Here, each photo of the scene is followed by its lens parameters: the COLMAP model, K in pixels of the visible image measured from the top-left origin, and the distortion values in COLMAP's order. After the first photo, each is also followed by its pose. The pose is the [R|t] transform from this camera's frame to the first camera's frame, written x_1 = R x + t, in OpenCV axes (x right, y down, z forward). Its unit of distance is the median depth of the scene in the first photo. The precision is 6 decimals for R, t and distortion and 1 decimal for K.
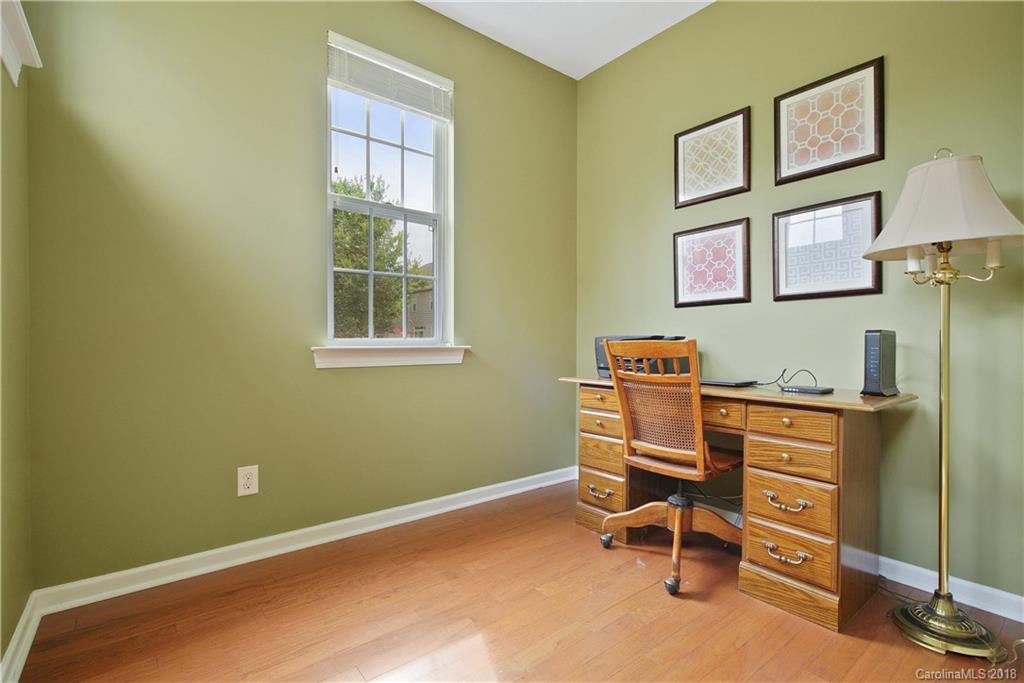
lens RADIAL K [[473.1, 0, 515.3], [0, 473.1, 340.7], [0, 0, 1]] dist [-0.004811, 0.000578]
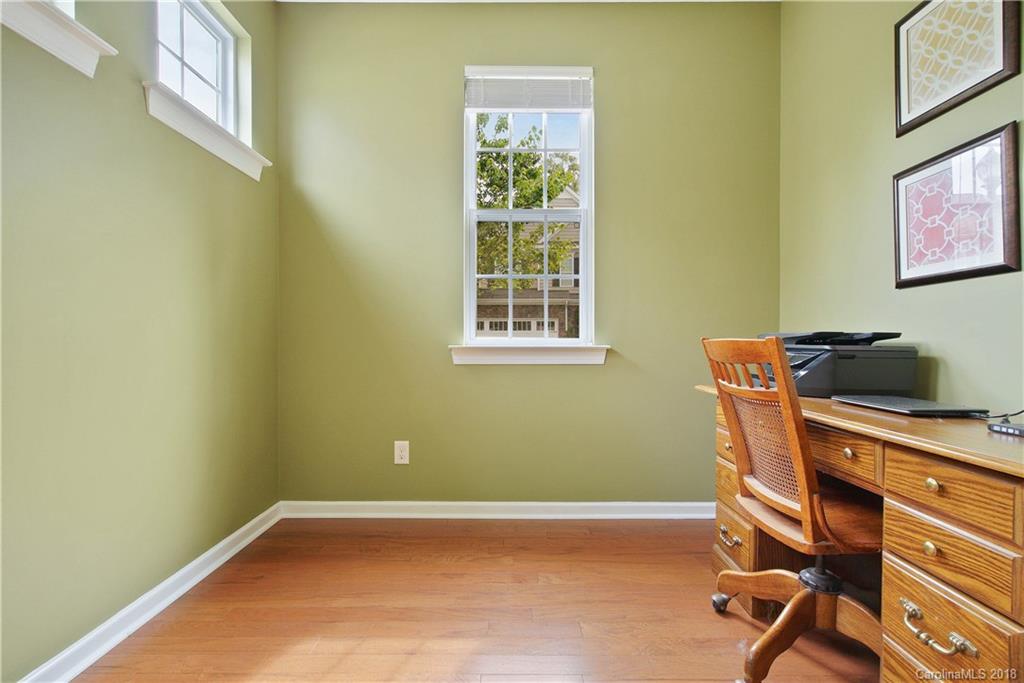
lens RADIAL K [[473.1, 0, 510.4], [0, 473.1, 338.0], [0, 0, 1]] dist [-0.004811, 0.000578]
pose [[0.775963, -0.004153, -0.630764, 0.407321], [0.001287, 0.999987, -0.005000, 0.001010], [0.630777, 0.003068, 0.775958, 0.194890]]
